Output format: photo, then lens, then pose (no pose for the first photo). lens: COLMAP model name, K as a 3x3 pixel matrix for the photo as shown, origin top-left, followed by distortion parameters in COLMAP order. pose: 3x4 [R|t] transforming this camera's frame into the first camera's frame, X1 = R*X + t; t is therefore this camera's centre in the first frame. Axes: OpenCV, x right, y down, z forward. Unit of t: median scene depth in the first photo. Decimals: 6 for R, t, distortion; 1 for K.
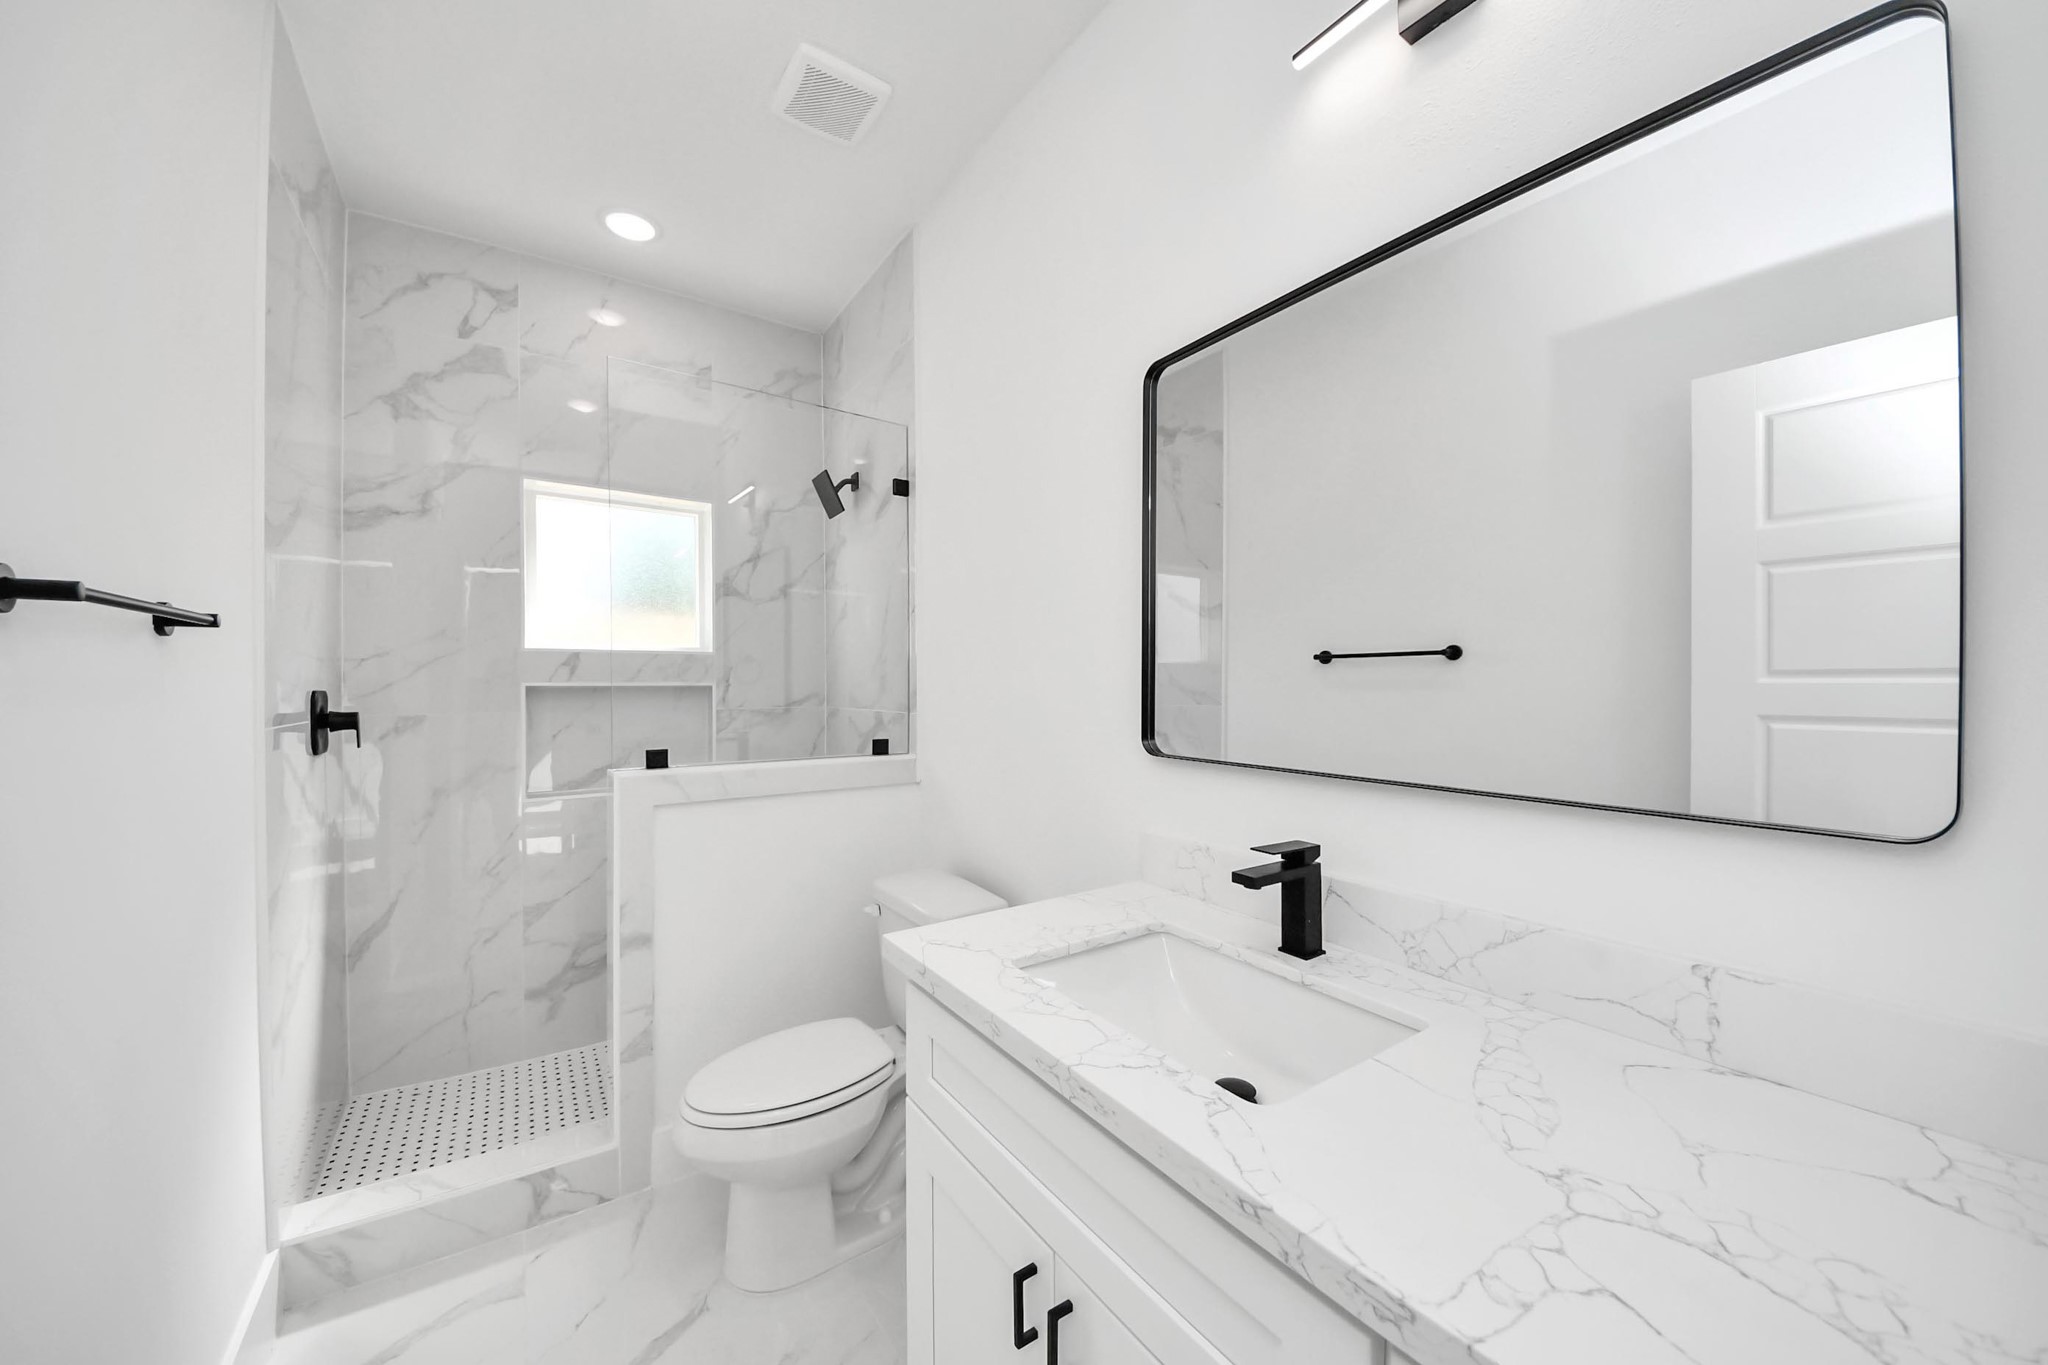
lens RADIAL K [[730.2, 0, 1031.8], [0, 730.2, 692.3], [0, 0, 1]] dist [0.001336, -0.010612]
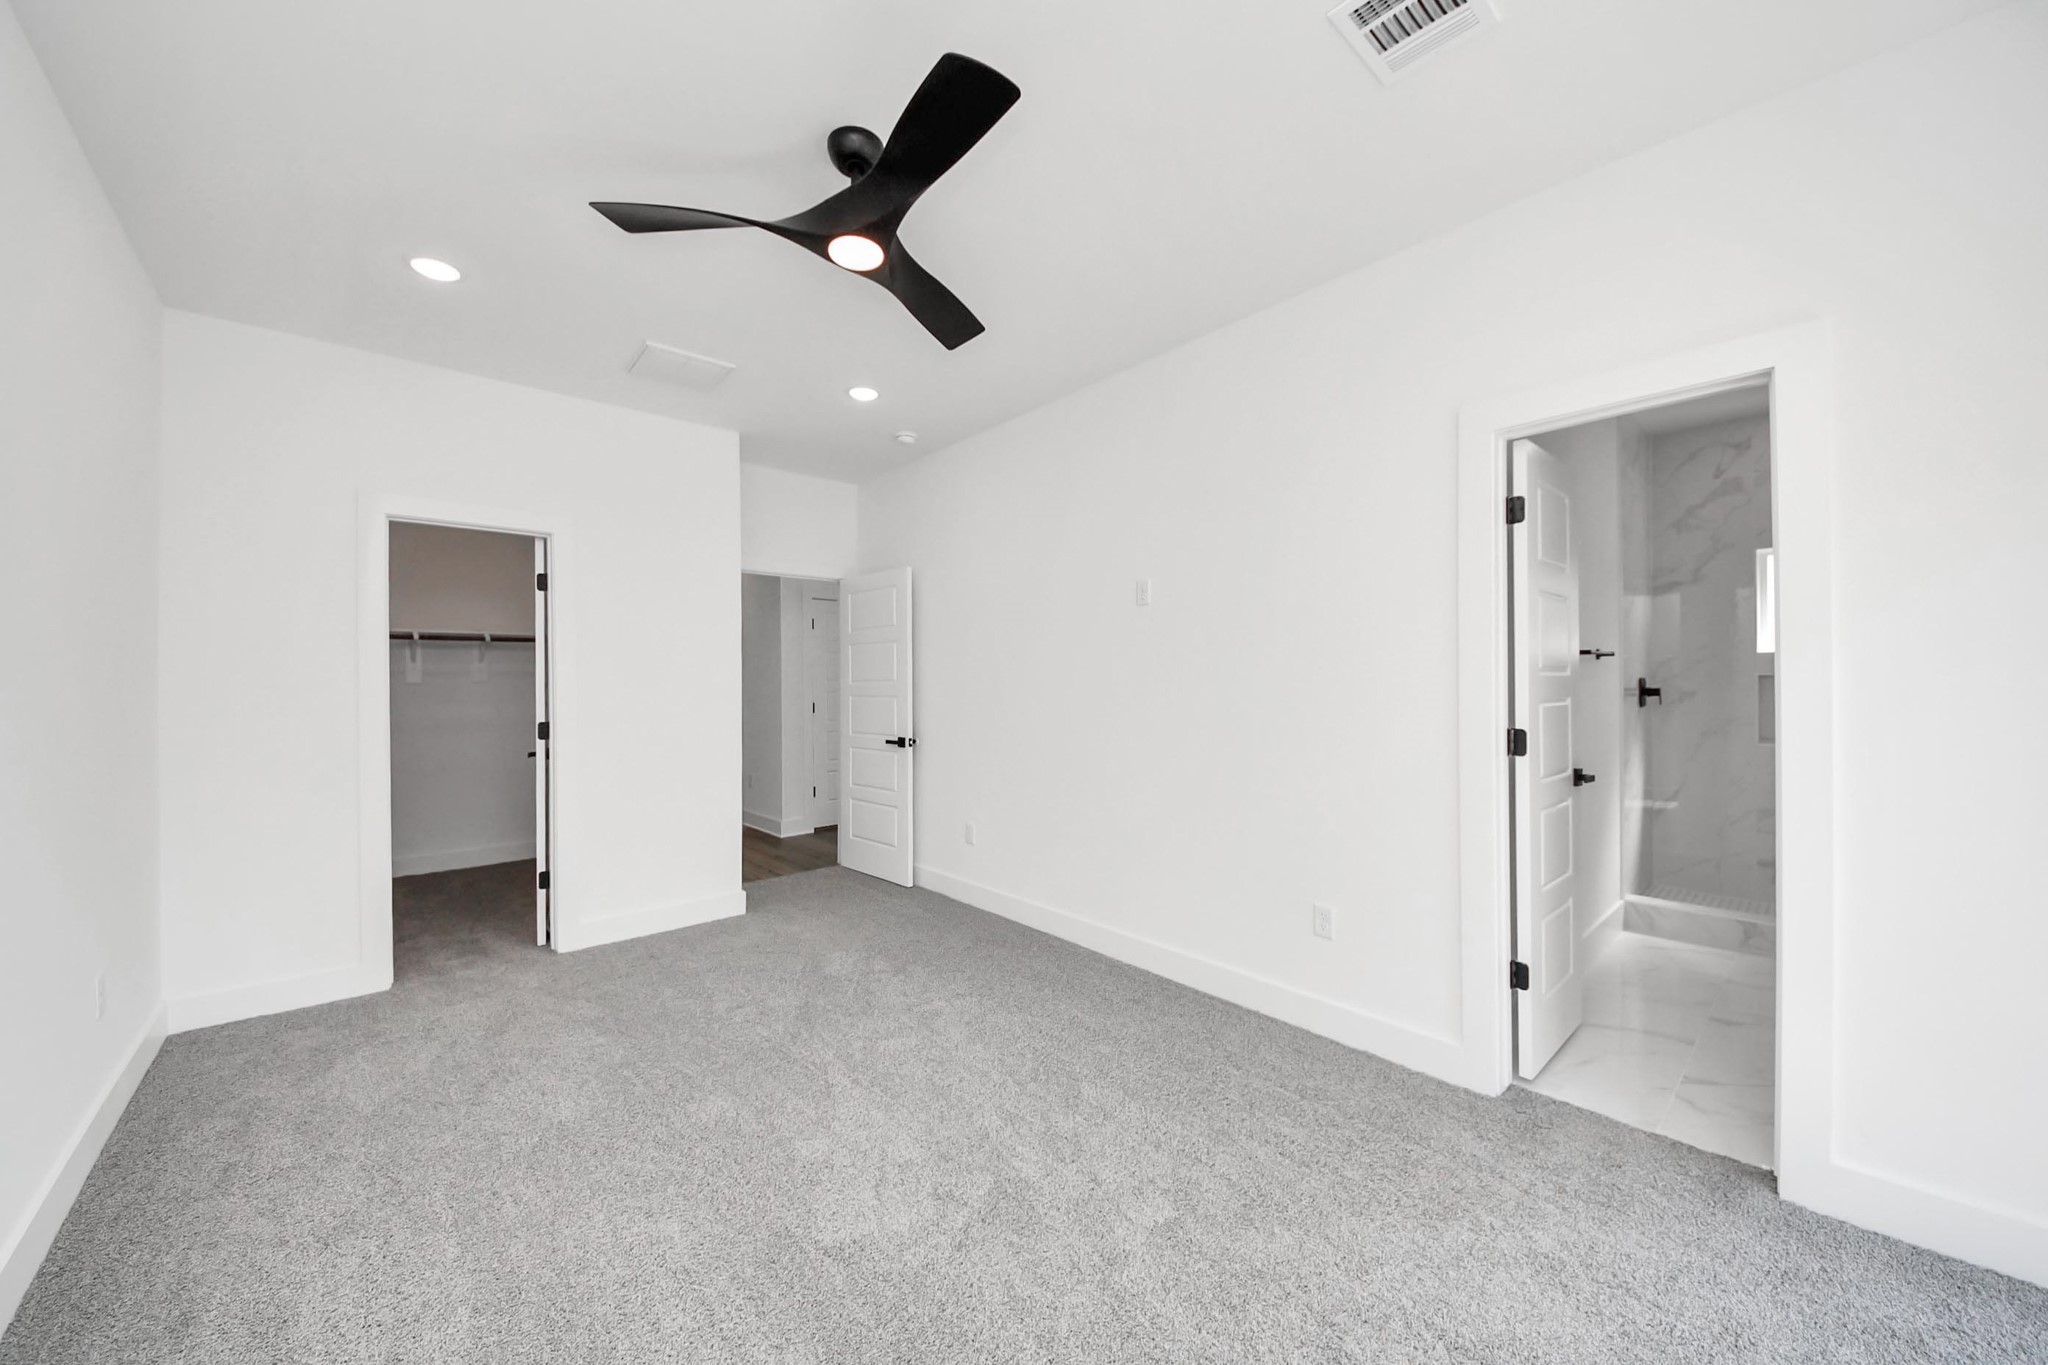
lens RADIAL K [[764.1, 0, 1024.0], [0, 764.1, 682.5], [0, 0, 1]] dist [-0.000285, -0.000067]
pose [[0.114770, -0.004021, -0.993384, 0.978037], [-0.000763, 0.999991, -0.004136, 0.020573], [0.993392, 0.001232, 0.114766, -1.002423]]
